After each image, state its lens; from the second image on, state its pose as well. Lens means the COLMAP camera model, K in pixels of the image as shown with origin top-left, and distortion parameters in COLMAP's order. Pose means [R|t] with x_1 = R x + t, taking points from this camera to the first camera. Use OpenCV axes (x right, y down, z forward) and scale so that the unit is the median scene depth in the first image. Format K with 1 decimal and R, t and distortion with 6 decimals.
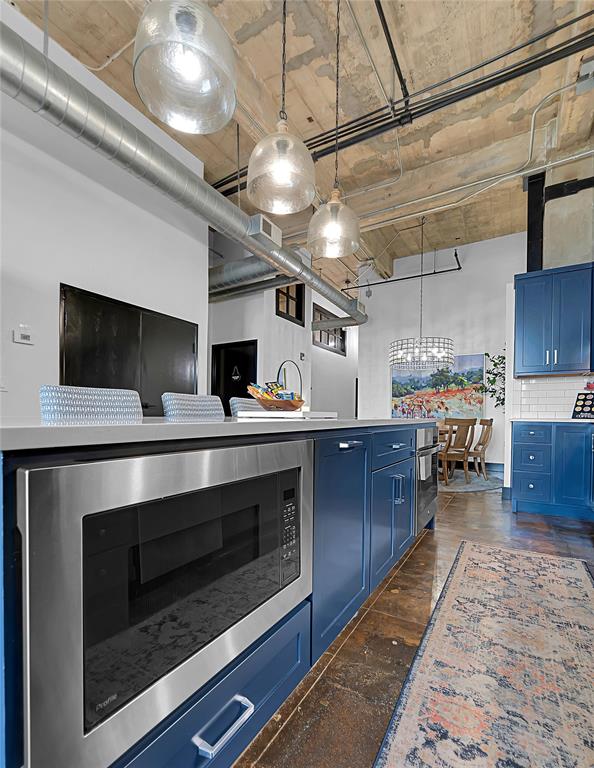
lens RADIAL K [[358.0, 0, 286.5], [0, 358.0, 413.6], [0, 0, 1]] dist [0.004927, 0.000633]
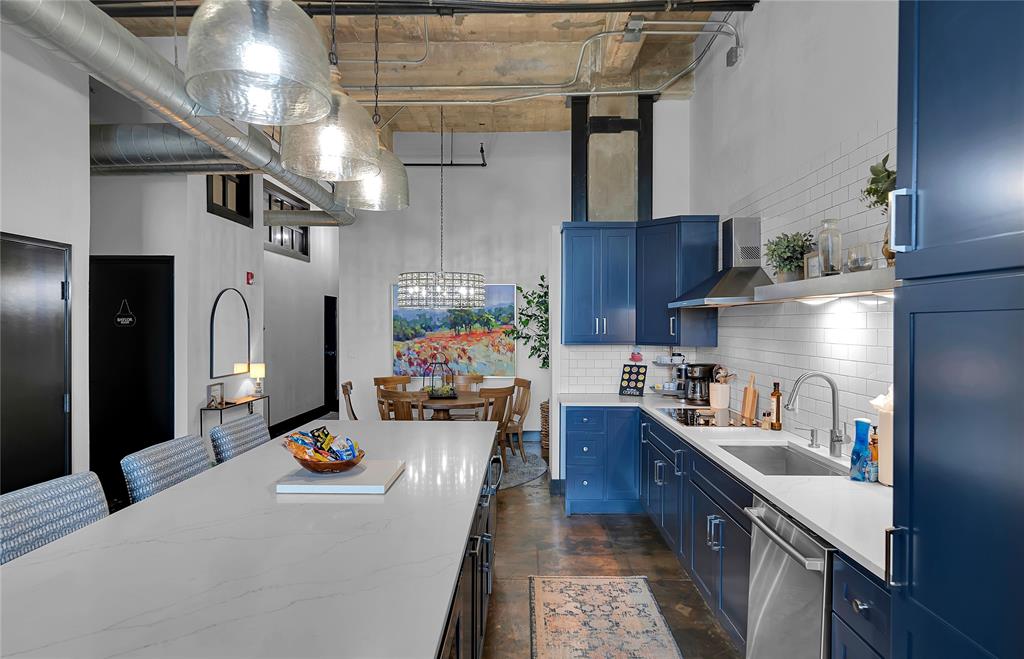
lens RADIAL K [[600.5, 0, 492.5], [0, 600.5, 322.3], [0, 0, 1]] dist [0.000088, 0.001192]
pose [[0.869468, -0.012947, 0.493820, -0.110895], [0.008750, 0.999903, 0.010808, -0.106264], [-0.493912, -0.005076, 0.869497, -0.066506]]
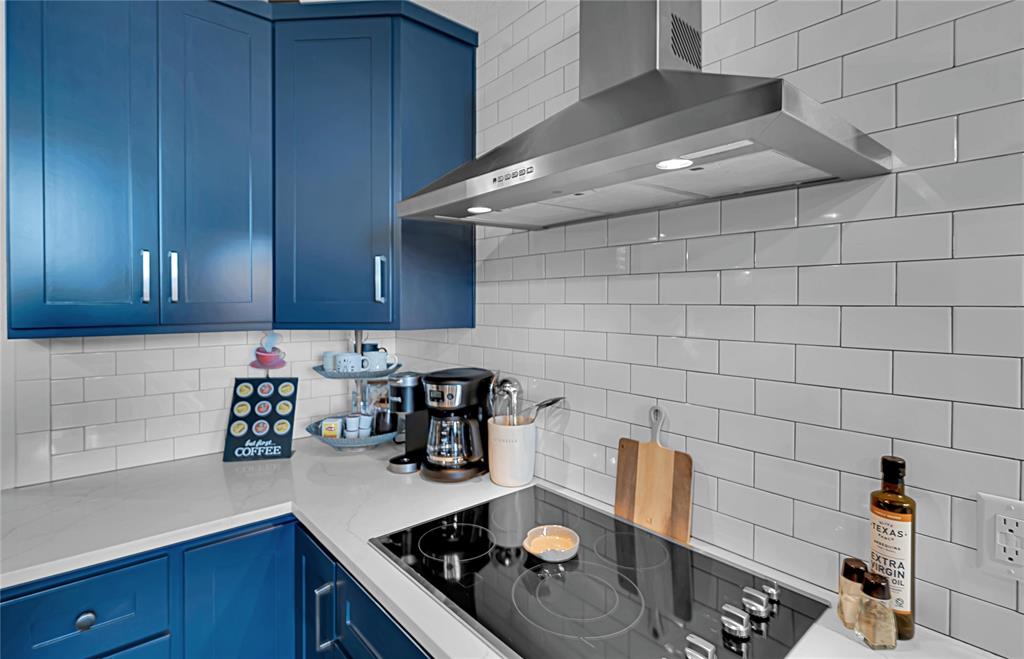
lens RADIAL K [[485.2, 0, 518.2], [0, 485.2, 307.3], [0, 0, 1]] dist [-0.005378, -0.000012]
pose [[0.277681, -0.024275, 0.960366, 0.260197], [-0.002416, 0.999660, 0.025967, -0.083364], [-0.960670, -0.009531, 0.277528, 0.360615]]
